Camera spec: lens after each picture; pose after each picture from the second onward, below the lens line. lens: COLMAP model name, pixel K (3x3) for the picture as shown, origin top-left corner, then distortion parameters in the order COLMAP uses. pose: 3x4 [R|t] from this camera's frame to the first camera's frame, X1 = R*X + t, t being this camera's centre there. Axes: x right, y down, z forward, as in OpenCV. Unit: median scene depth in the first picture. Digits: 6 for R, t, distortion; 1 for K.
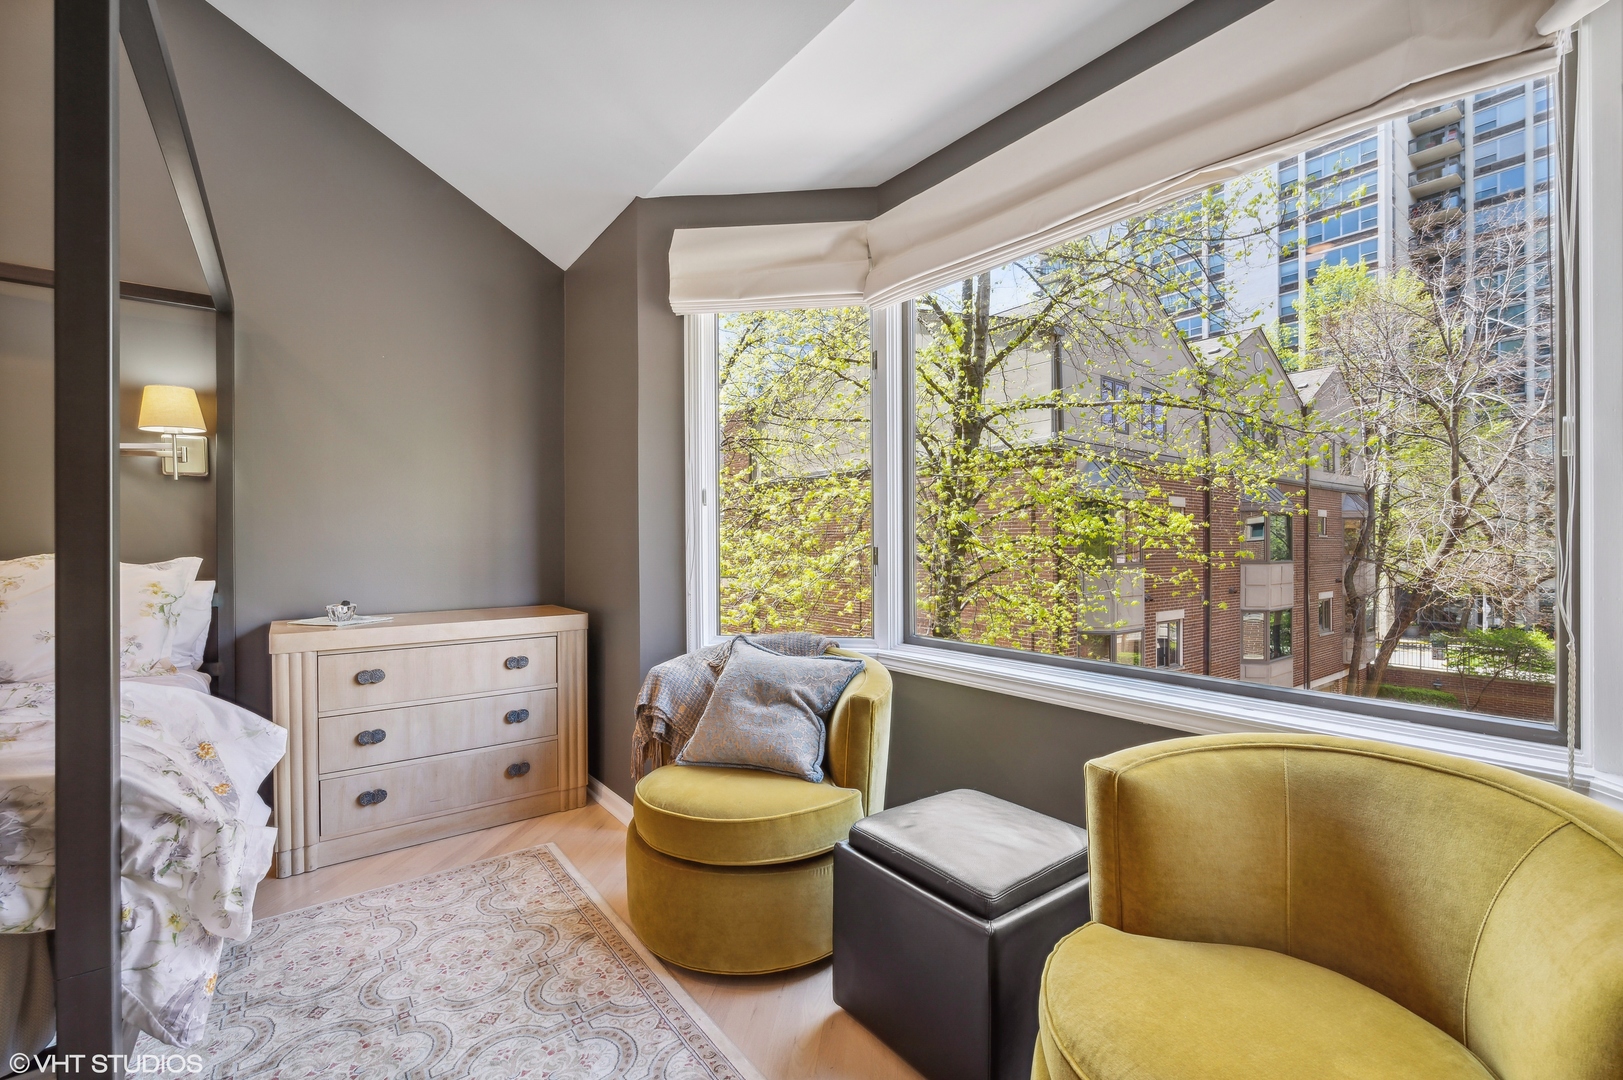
lens RADIAL K [[698.6, 0, 810.9], [0, 698.6, 539.7], [0, 0, 1]] dist [-0.011800, -0.000317]
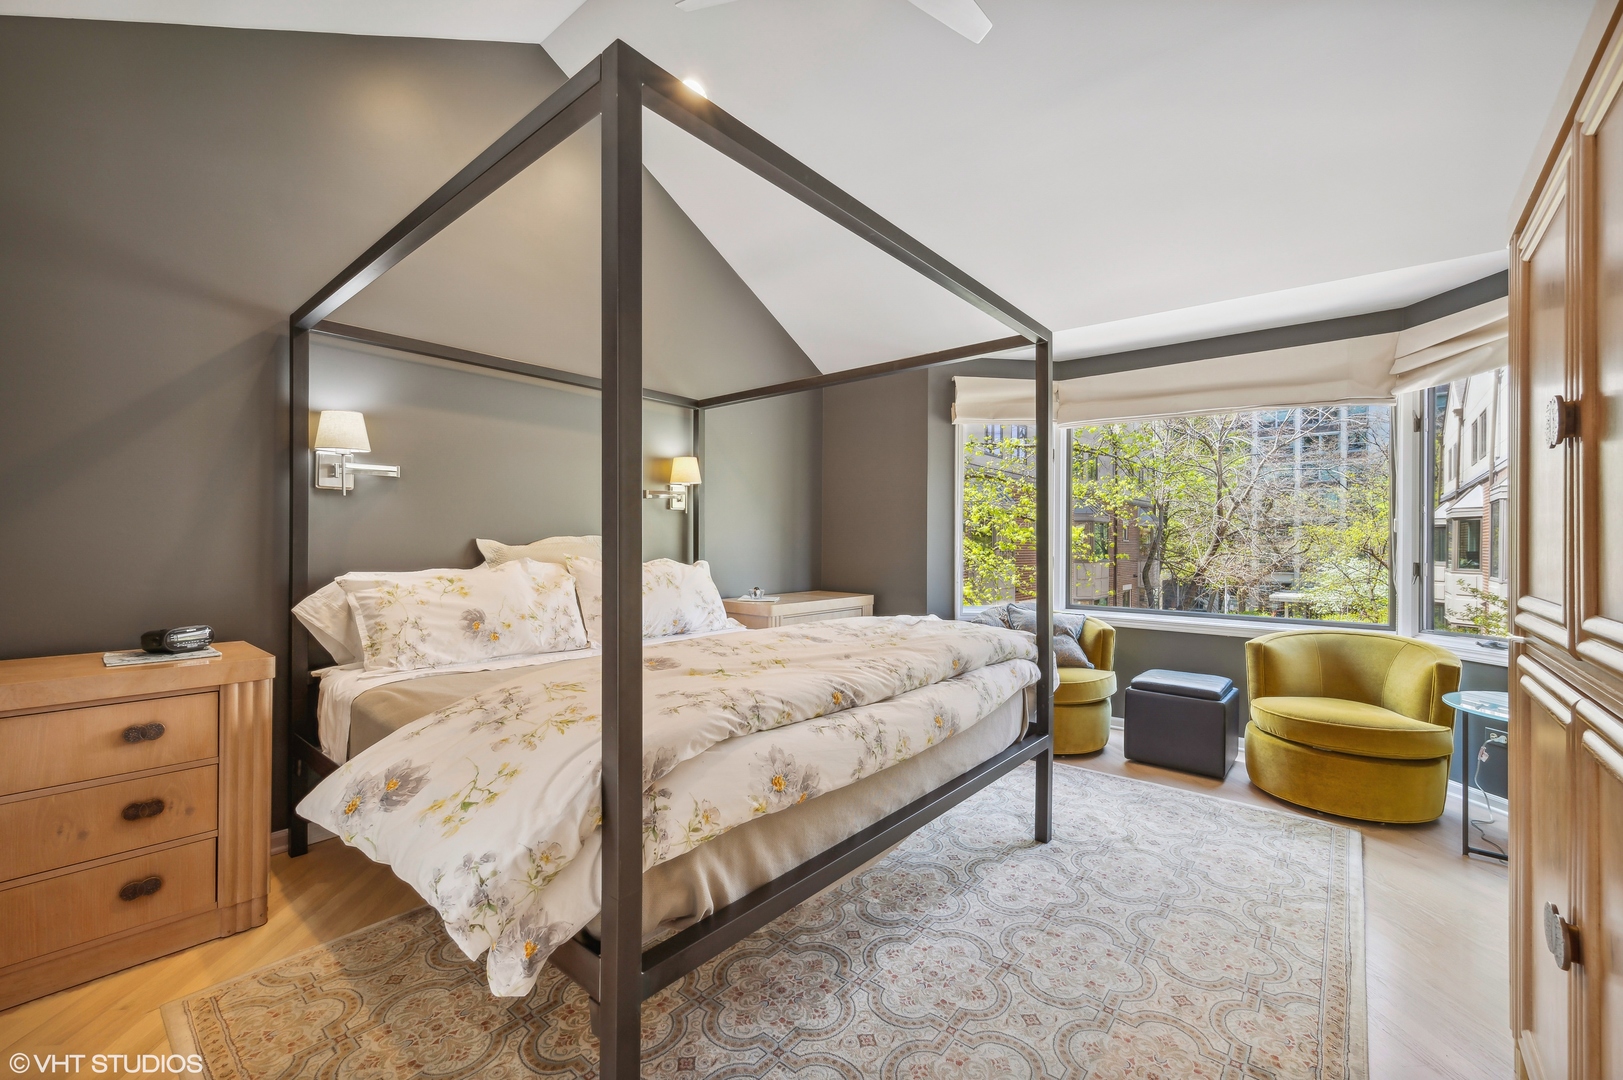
lens RADIAL K [[668.1, 0, 811.3], [0, 668.1, 542.3], [0, 0, 1]] dist [-0.006029, -0.000477]
pose [[0.973486, 0.007127, 0.228636, -0.296641], [-0.008535, 0.999950, 0.005170, -0.009623], [-0.228588, -0.006984, 0.973498, -0.179279]]
